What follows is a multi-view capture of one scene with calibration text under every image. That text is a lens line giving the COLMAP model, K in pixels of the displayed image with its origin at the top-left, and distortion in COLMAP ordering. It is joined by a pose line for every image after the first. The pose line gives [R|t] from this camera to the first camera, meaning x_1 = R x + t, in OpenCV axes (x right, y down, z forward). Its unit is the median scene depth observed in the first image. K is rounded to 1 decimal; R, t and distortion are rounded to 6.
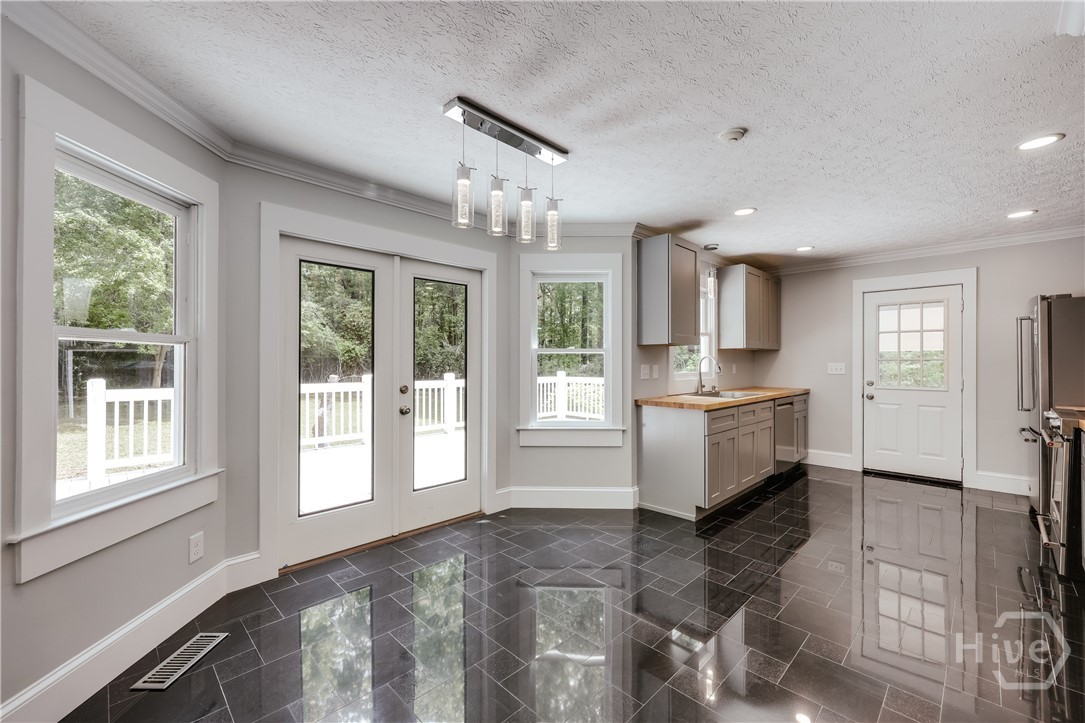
lens RADIAL K [[440.1, 0, 543.2], [0, 440.1, 363.6], [0, 0, 1]] dist [0.000244, 0.000155]
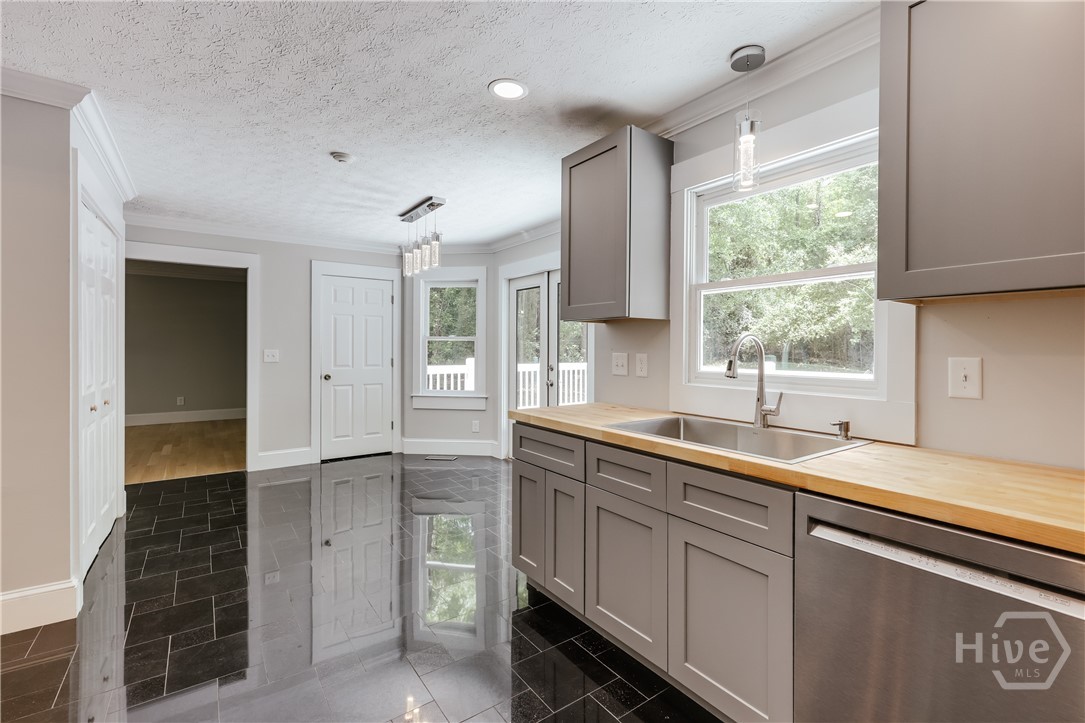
lens RADIAL K [[482.8, 0, 545.3], [0, 482.8, 351.1], [0, 0, 1]] dist [0.005706, 0.002160]
pose [[-0.159896, 0.003678, -0.987127, 0.812923], [-0.007341, 0.999961, 0.004915, -0.002120], [0.987107, 0.008033, -0.159863, 0.867521]]
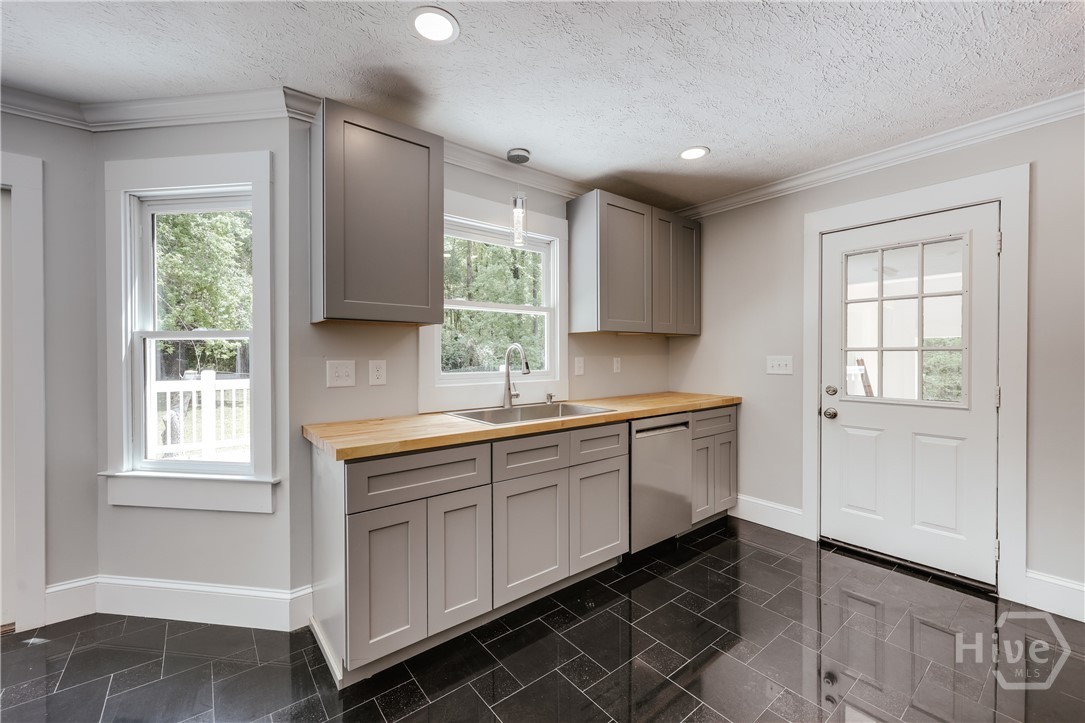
lens RADIAL K [[440.1, 0, 534.5], [0, 440.1, 358.9], [0, 0, 1]] dist [0.000244, 0.000155]
pose [[0.993728, -0.001319, -0.111819, 0.458283], [0.002220, 0.999966, 0.007929, -0.002344], [0.111805, -0.008128, 0.993697, 0.417816]]
